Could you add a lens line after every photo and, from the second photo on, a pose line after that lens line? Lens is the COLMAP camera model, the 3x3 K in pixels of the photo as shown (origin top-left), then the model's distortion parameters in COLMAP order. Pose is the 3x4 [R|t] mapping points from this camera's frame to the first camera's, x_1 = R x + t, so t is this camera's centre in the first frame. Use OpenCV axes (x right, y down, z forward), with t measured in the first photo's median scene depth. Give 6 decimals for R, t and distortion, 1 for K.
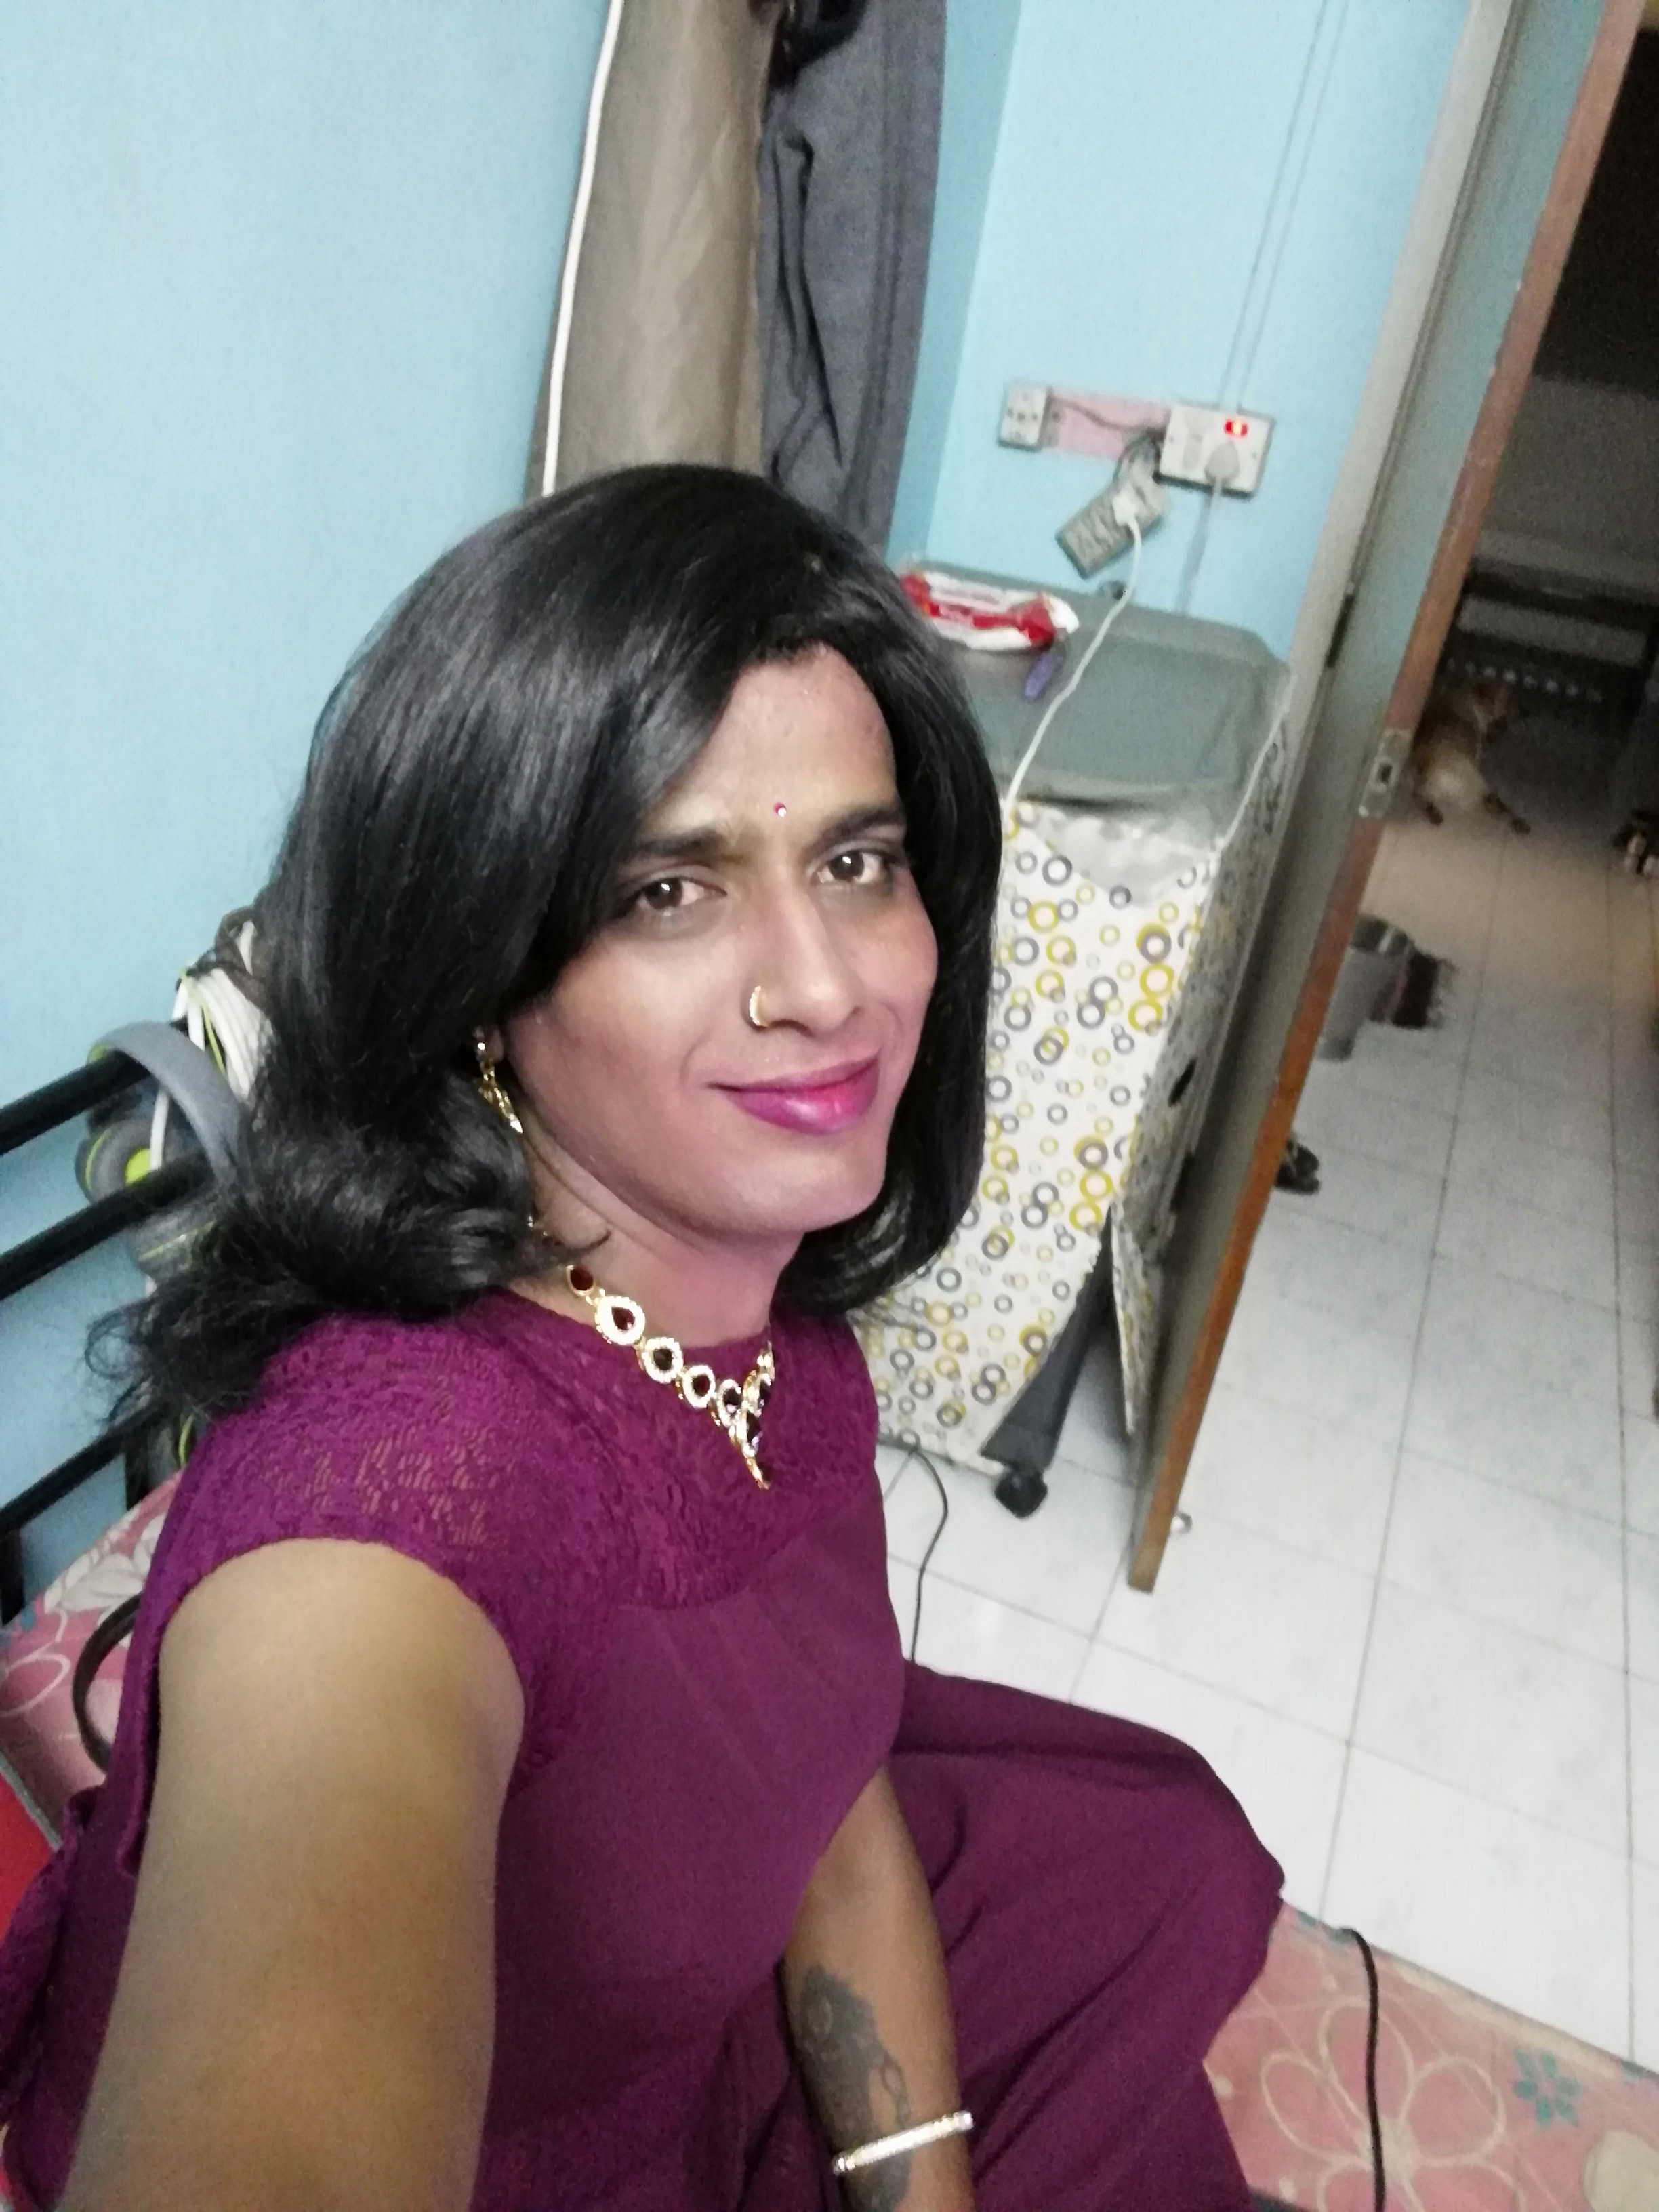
lens RADIAL K [[1748.4, 0, 829.5], [0, 1748.4, 1106.0], [0, 0, 1]] dist [0.038540, 0.000837]
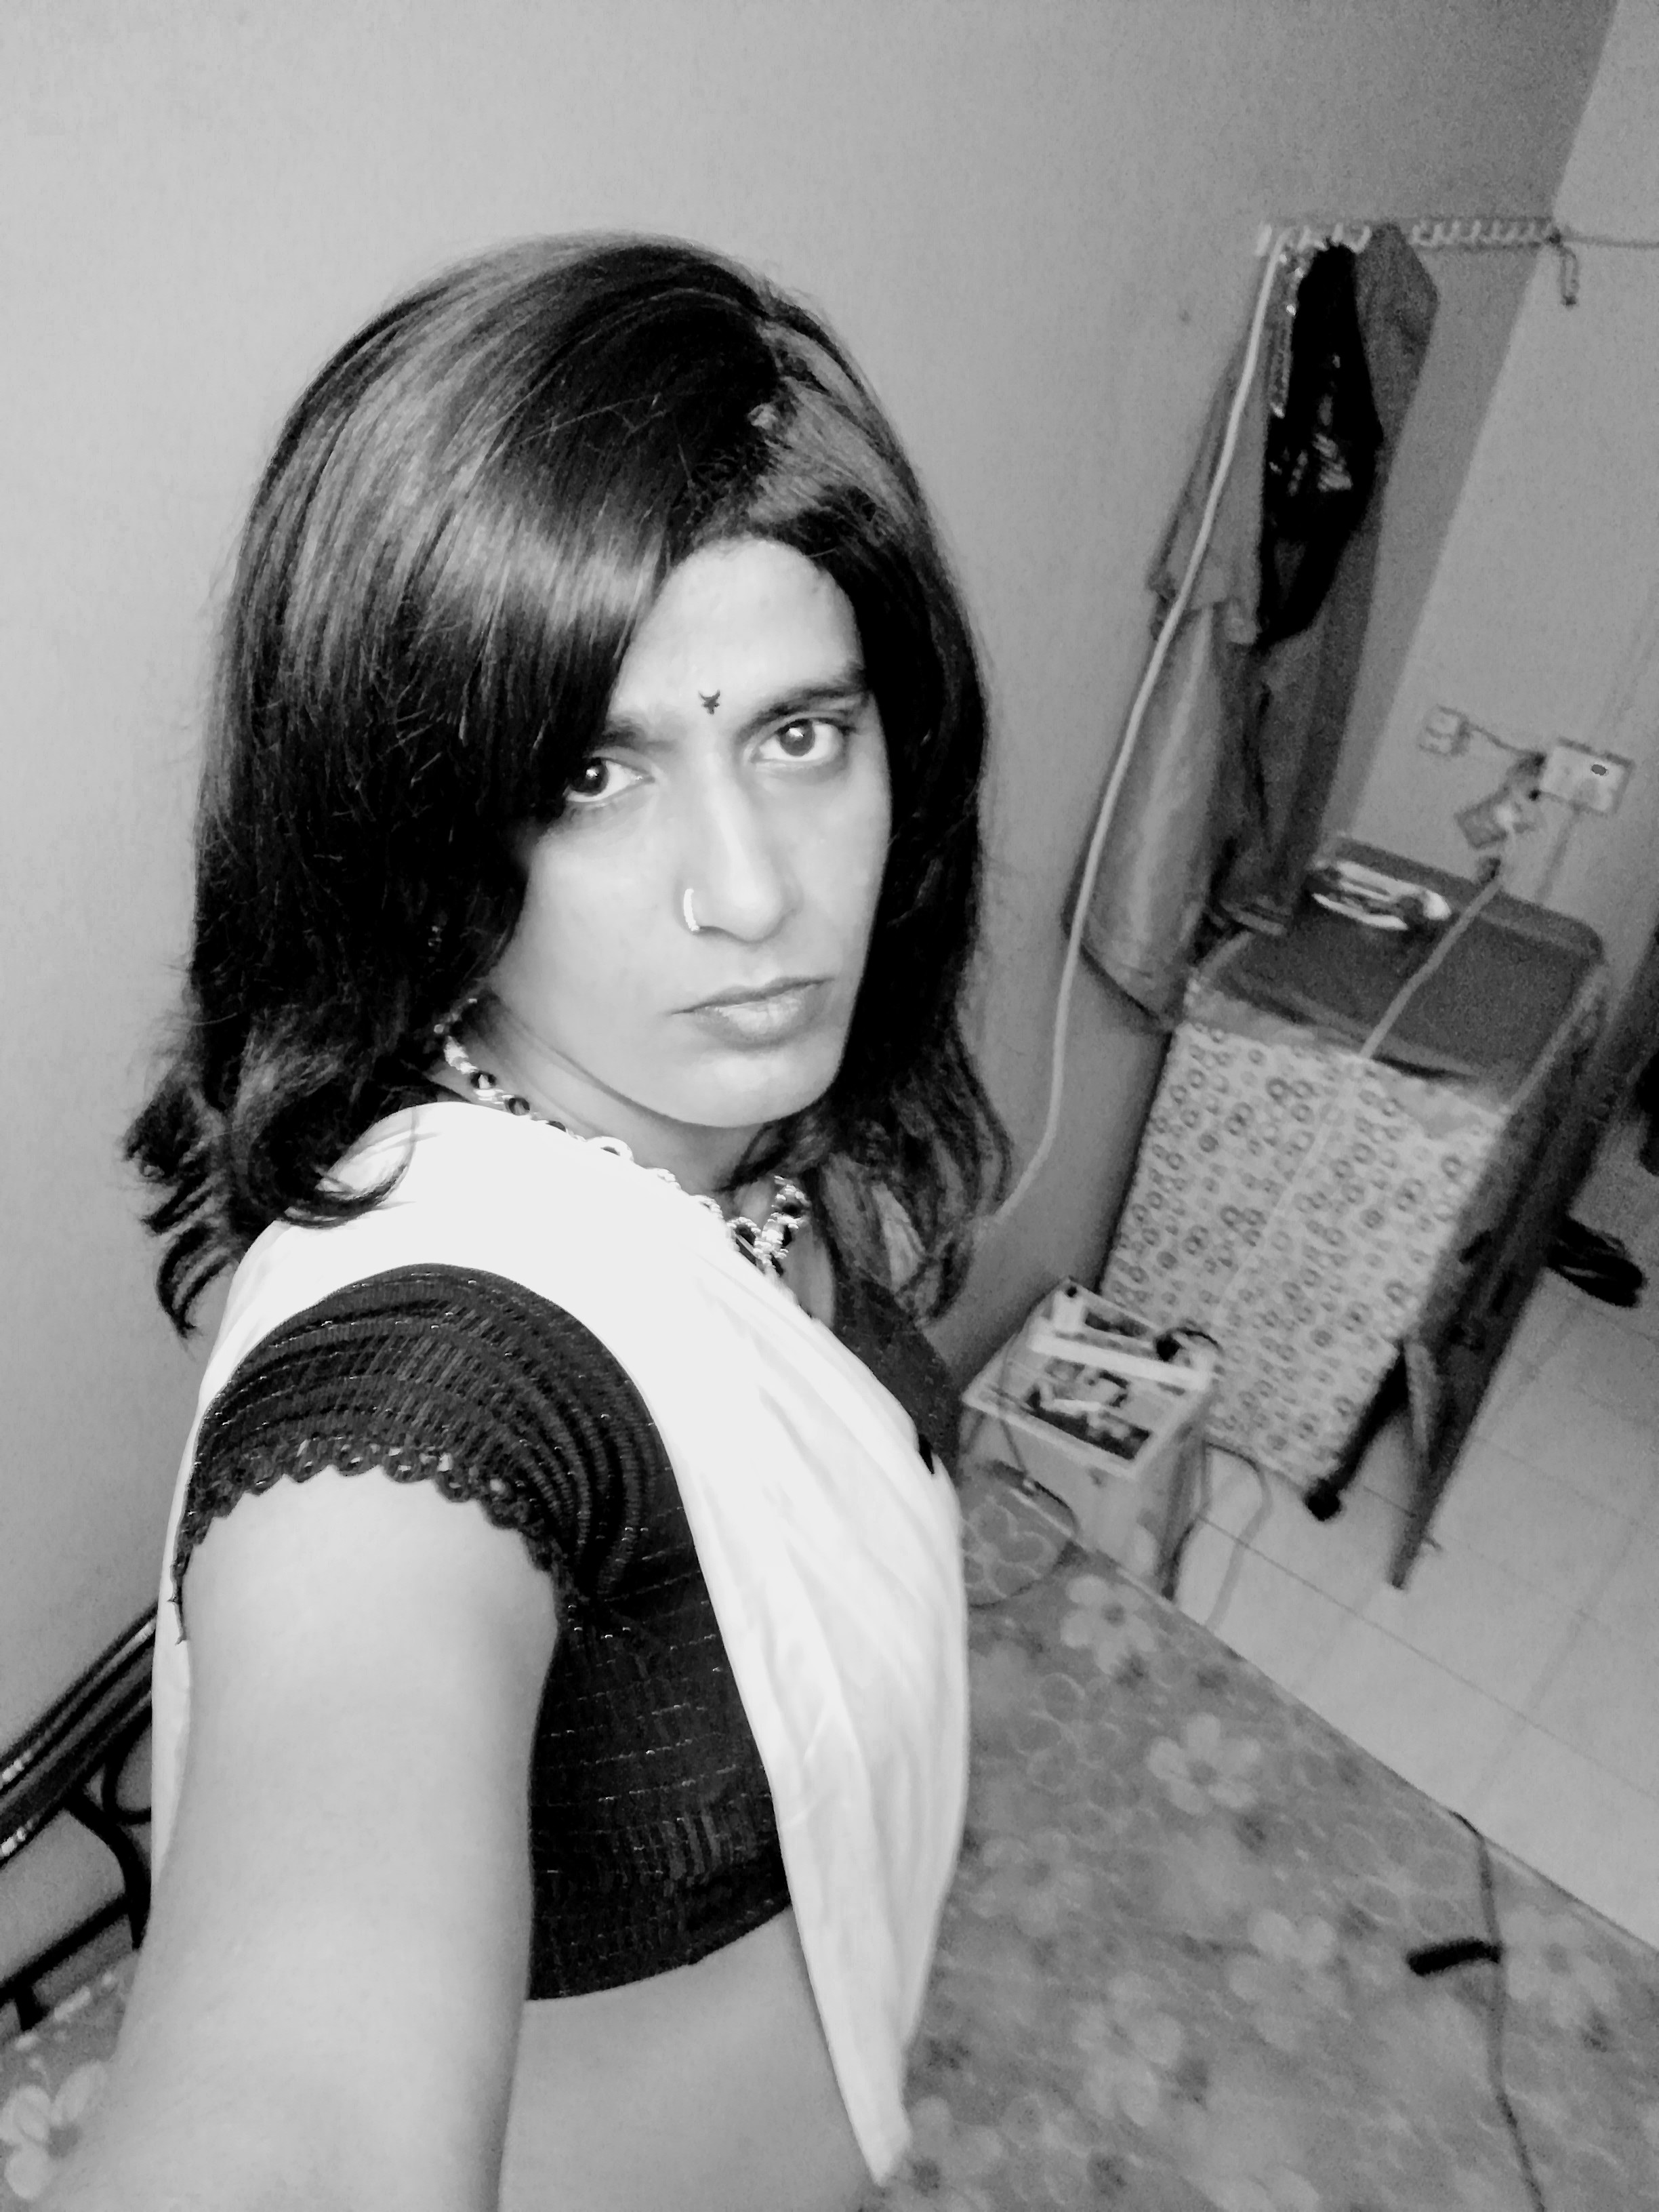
lens RADIAL K [[1748.4, 0, 829.5], [0, 1748.4, 1106.0], [0, 0, 1]] dist [0.038540, 0.000837]
pose [[0.958238, 0.131499, -0.253946, 0.064369], [-0.116542, 0.990489, 0.073136, -0.239290], [0.261149, -0.040486, 0.964449, -0.719009]]
